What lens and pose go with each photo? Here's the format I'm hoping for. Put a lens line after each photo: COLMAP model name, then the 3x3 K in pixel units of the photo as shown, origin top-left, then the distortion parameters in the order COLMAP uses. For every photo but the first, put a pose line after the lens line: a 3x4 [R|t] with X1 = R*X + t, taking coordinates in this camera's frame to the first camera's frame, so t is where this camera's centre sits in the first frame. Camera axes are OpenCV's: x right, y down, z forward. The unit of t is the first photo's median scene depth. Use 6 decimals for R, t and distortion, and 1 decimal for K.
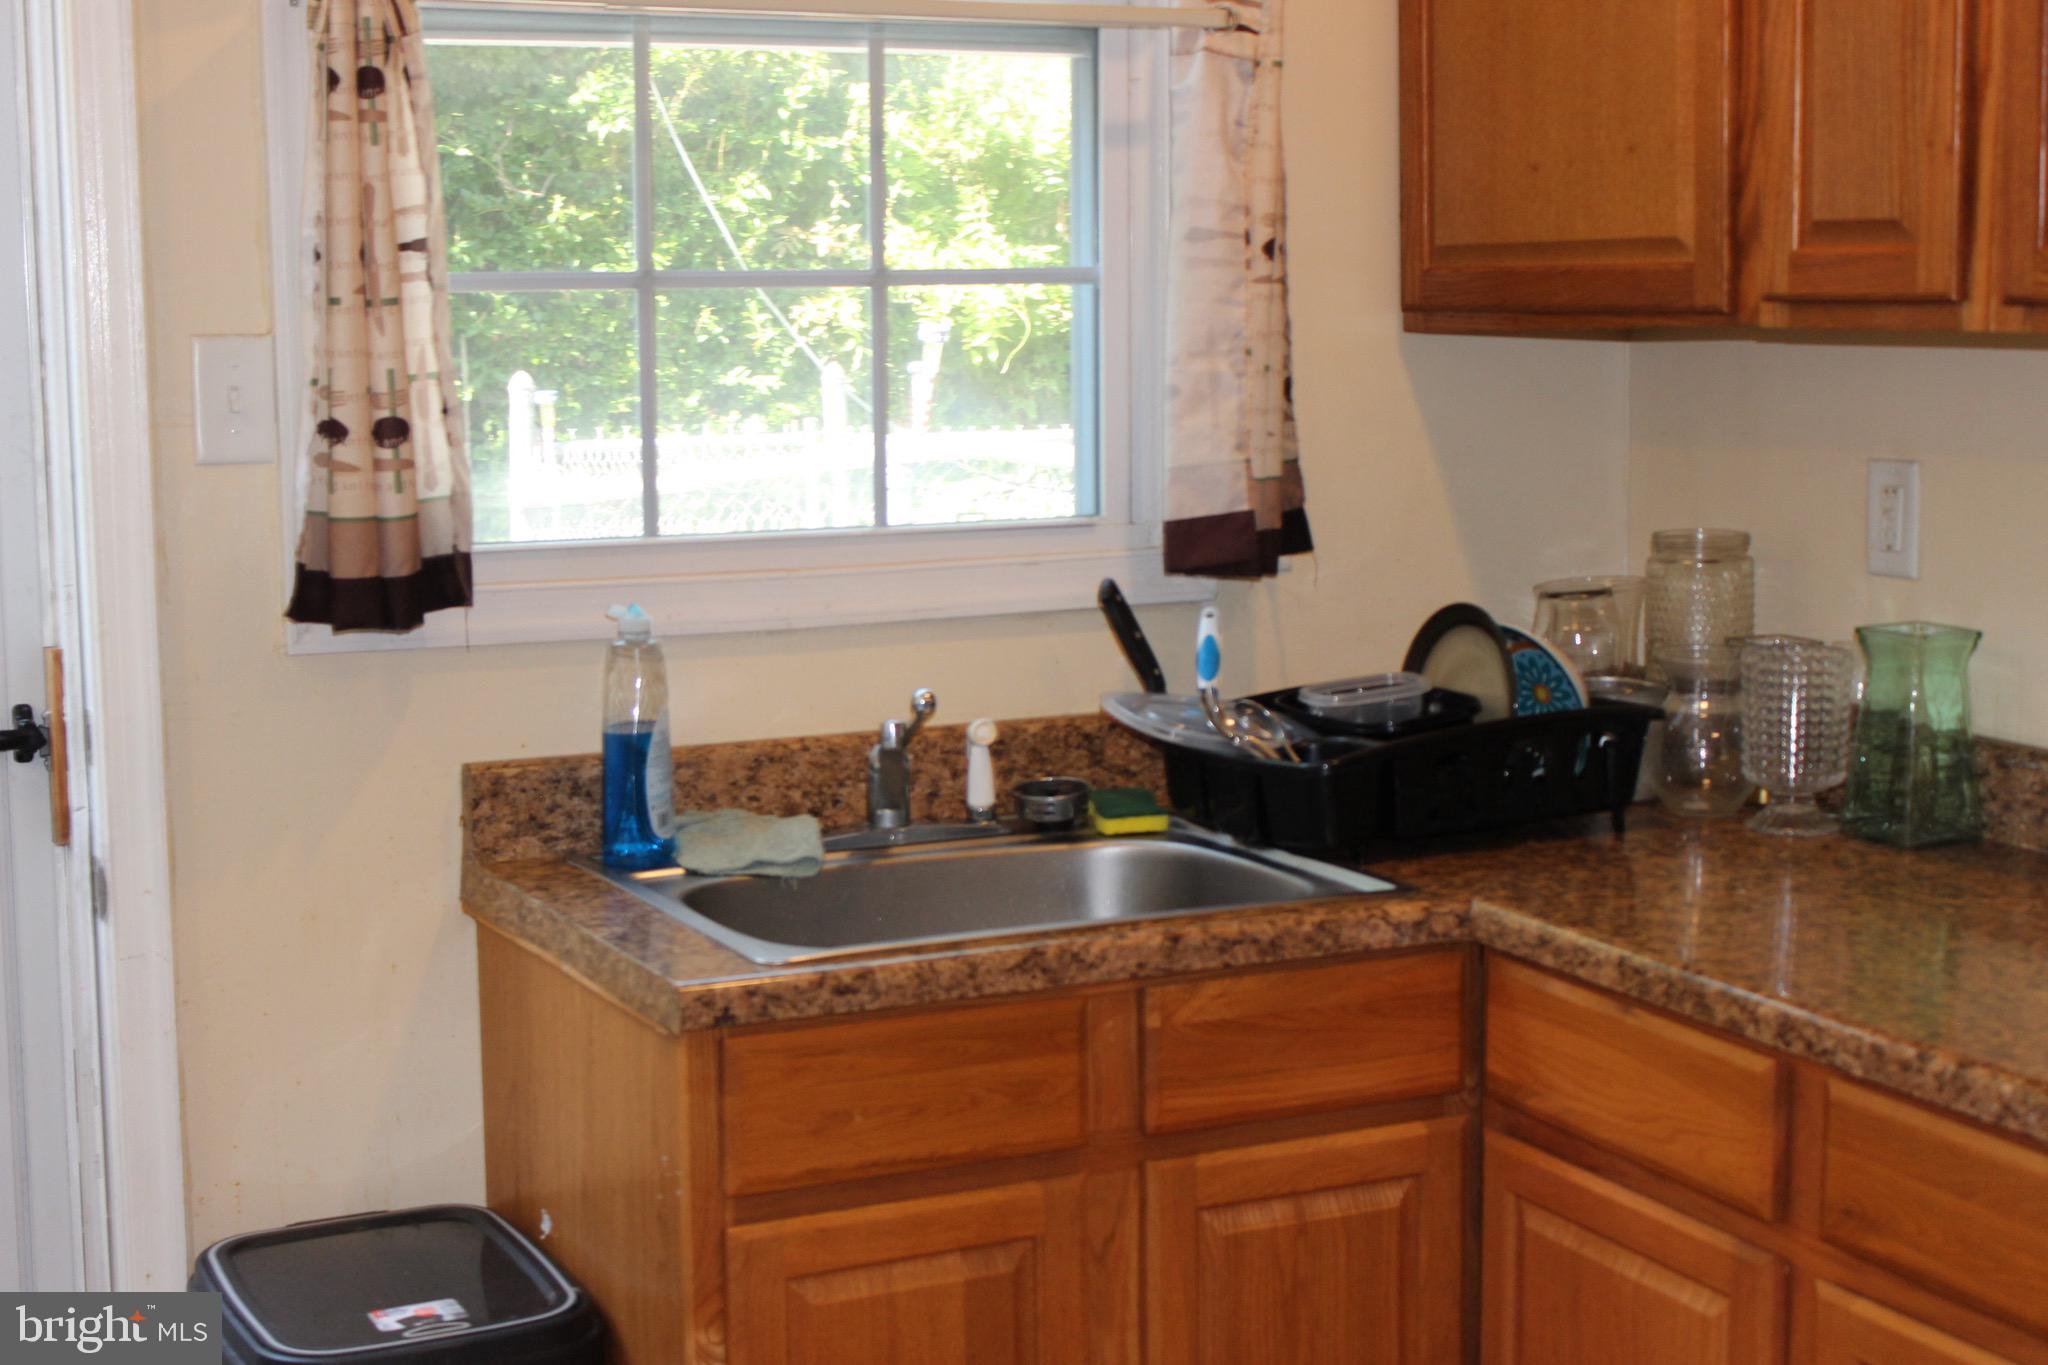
lens RADIAL K [[3073.2, 0, 1012.7], [0, 3073.2, 675.0], [0, 0, 1]] dist [-0.048724, 0.169866]
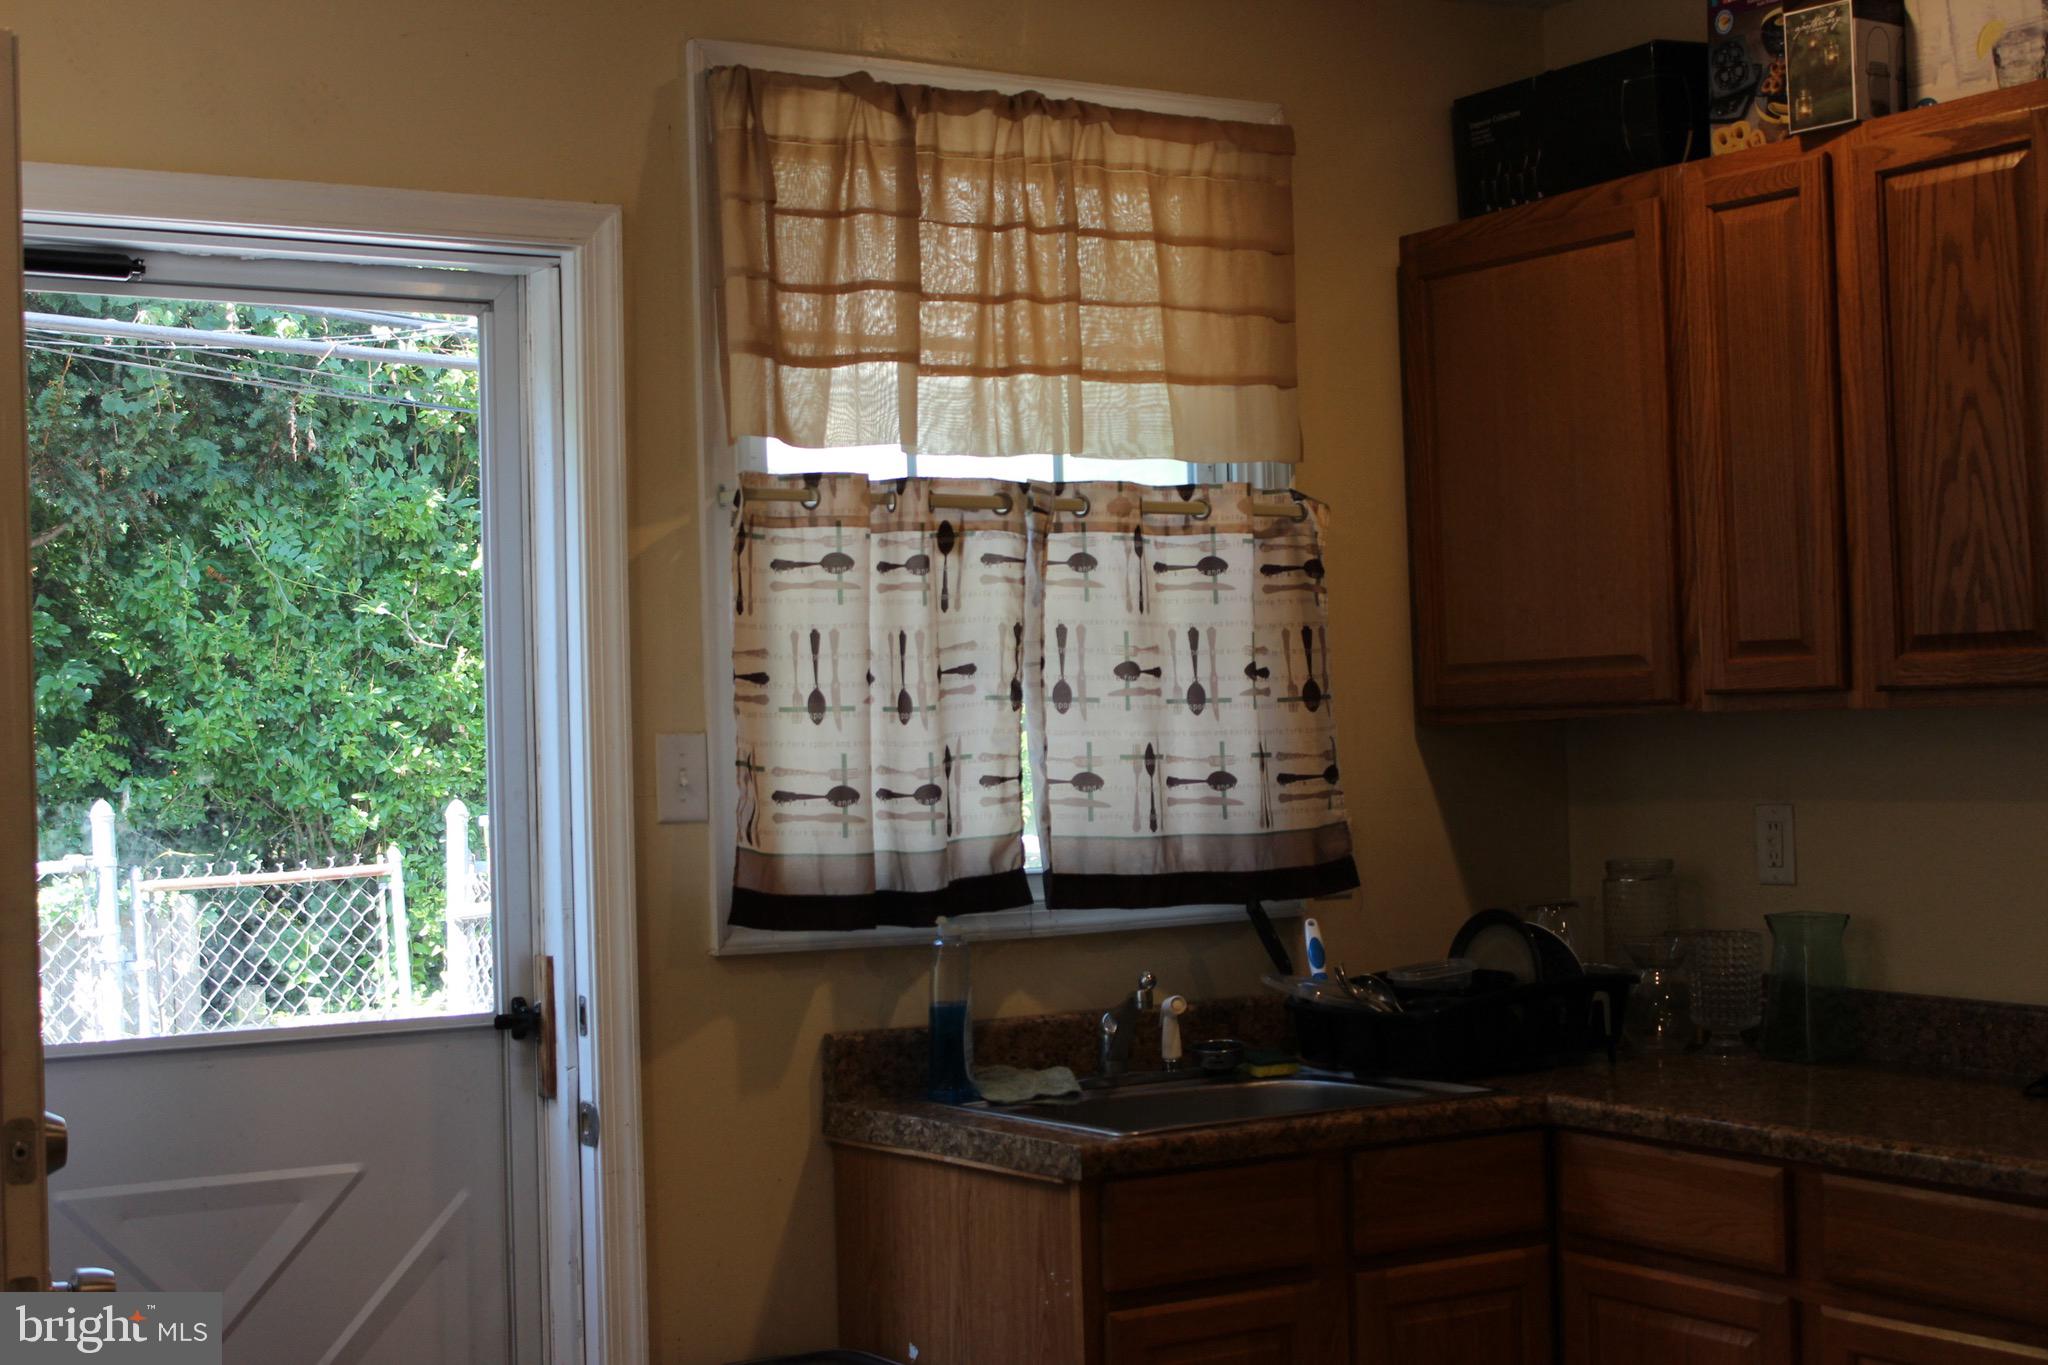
lens RADIAL K [[3073.2, 0, 1012.7], [0, 3073.2, 675.0], [0, 0, 1]] dist [-0.048724, 0.169866]
pose [[0.992113, -0.012709, 0.124702, -0.269966], [0.030747, 0.989127, -0.143813, 0.072146], [-0.121518, 0.146513, 0.981716, -0.426285]]
